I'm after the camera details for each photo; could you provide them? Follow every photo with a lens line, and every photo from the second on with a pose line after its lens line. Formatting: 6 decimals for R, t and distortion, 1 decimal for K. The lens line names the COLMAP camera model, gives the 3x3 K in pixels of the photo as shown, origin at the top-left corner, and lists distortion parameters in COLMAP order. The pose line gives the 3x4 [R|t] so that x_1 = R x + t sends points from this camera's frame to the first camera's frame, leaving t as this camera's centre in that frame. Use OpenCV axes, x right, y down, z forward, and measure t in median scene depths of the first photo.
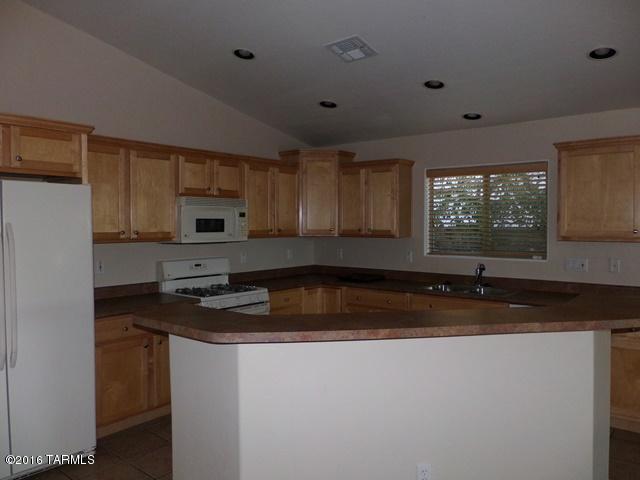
lens RADIAL K [[488.3, 0, 320.0], [0, 488.3, 240.0], [0, 0, 1]] dist [-0.075944, 0.133637]
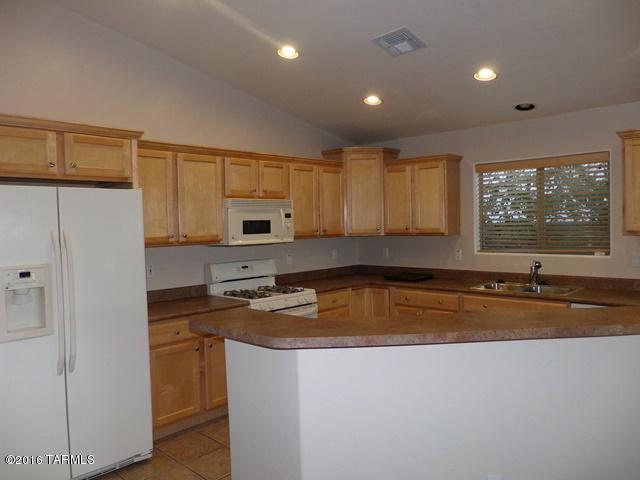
lens RADIAL K [[488.3, 0, 320.0], [0, 488.3, 240.0], [0, 0, 1]] dist [-0.075944, 0.133637]
pose [[0.996943, -0.019962, -0.075542, -0.022842], [0.020011, 0.999800, -0.000109, -0.000865], [0.075529, -0.001403, 0.997143, 0.017545]]
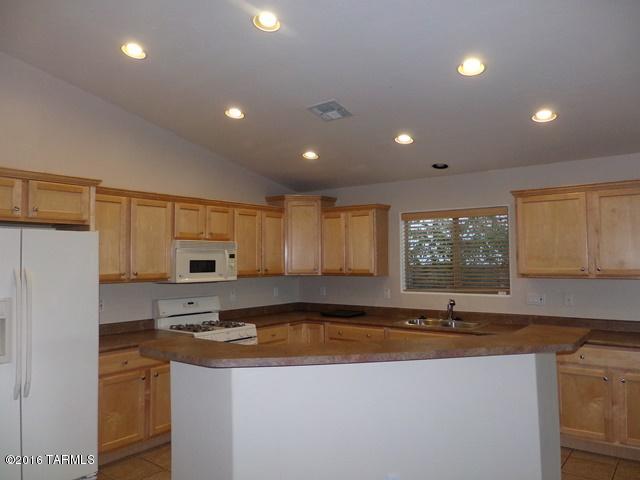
lens RADIAL K [[488.3, 0, 320.0], [0, 488.3, 240.0], [0, 0, 1]] dist [-0.075944, 0.133637]
pose [[0.999587, -0.006749, 0.027950, 0.006394], [0.008892, 0.996970, -0.077277, -0.002470], [-0.027344, 0.077494, 0.996618, -0.096799]]
